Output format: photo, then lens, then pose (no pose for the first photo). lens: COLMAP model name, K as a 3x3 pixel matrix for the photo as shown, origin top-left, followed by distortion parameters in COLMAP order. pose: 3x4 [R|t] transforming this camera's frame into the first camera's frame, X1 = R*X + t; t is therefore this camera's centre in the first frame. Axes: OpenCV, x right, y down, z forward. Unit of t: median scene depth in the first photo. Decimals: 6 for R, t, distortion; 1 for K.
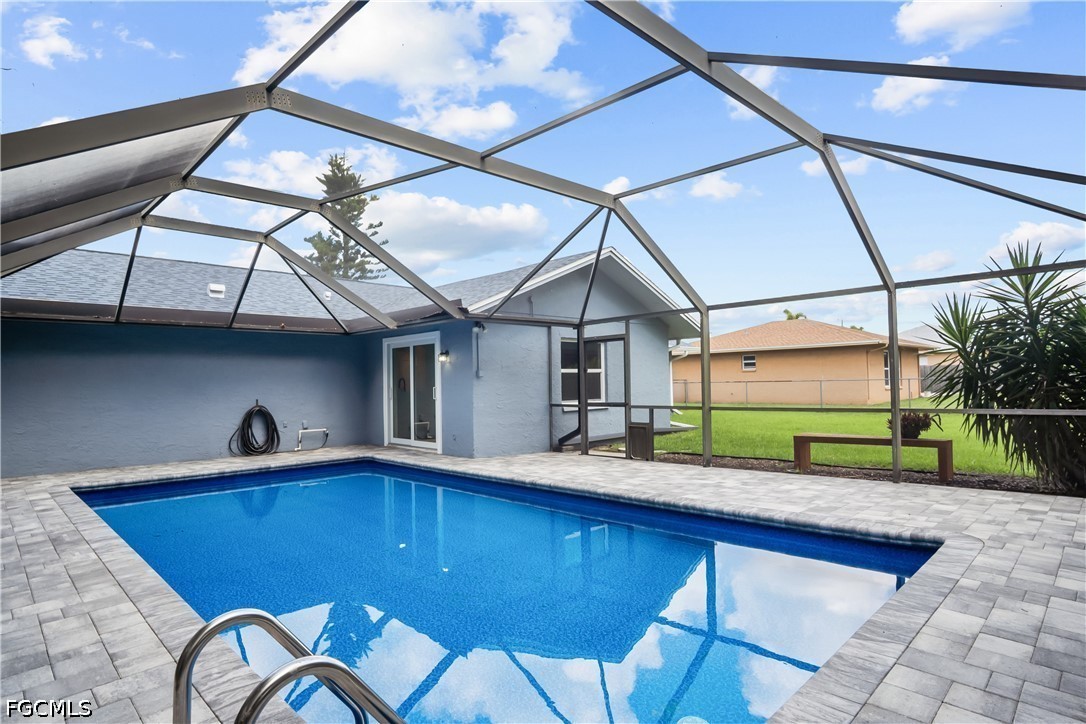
lens RADIAL K [[588.3, 0, 532.4], [0, 588.3, 363.2], [0, 0, 1]] dist [-0.028912, 0.000327]
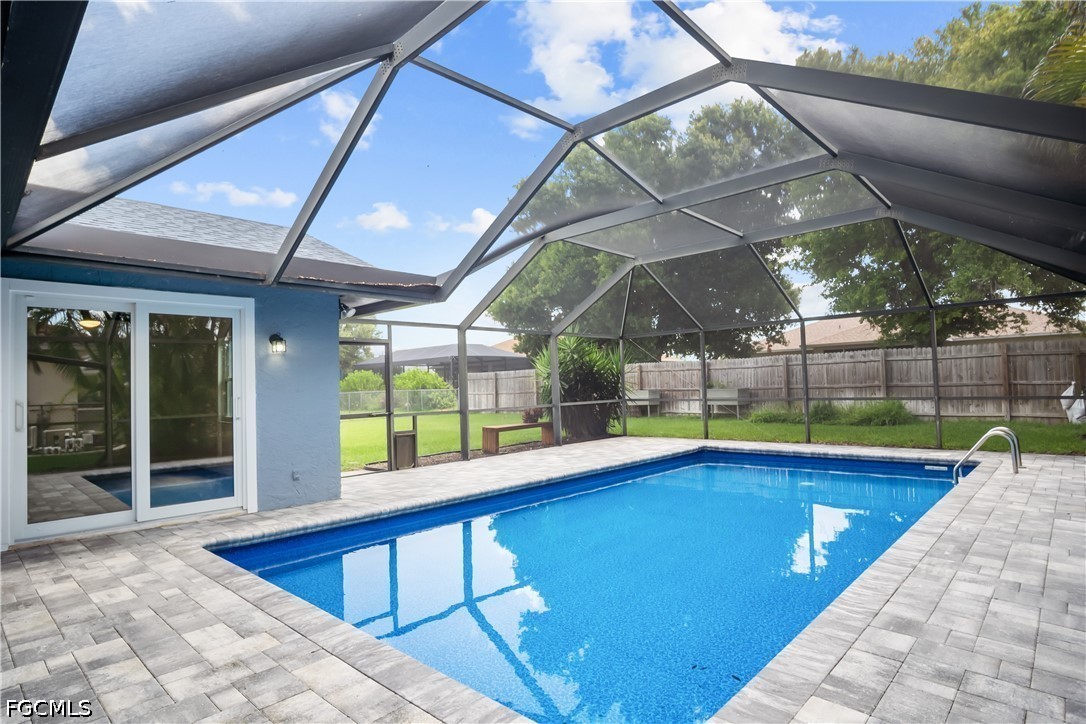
lens RADIAL K [[588.3, 0, 532.4], [0, 588.3, 363.2], [0, 0, 1]] dist [-0.028912, 0.000327]
pose [[-0.039105, 0.059216, 0.997479, -0.827607], [-0.007194, 0.998200, -0.059540, 0.044617], [-0.999209, -0.009505, -0.038608, 0.828106]]
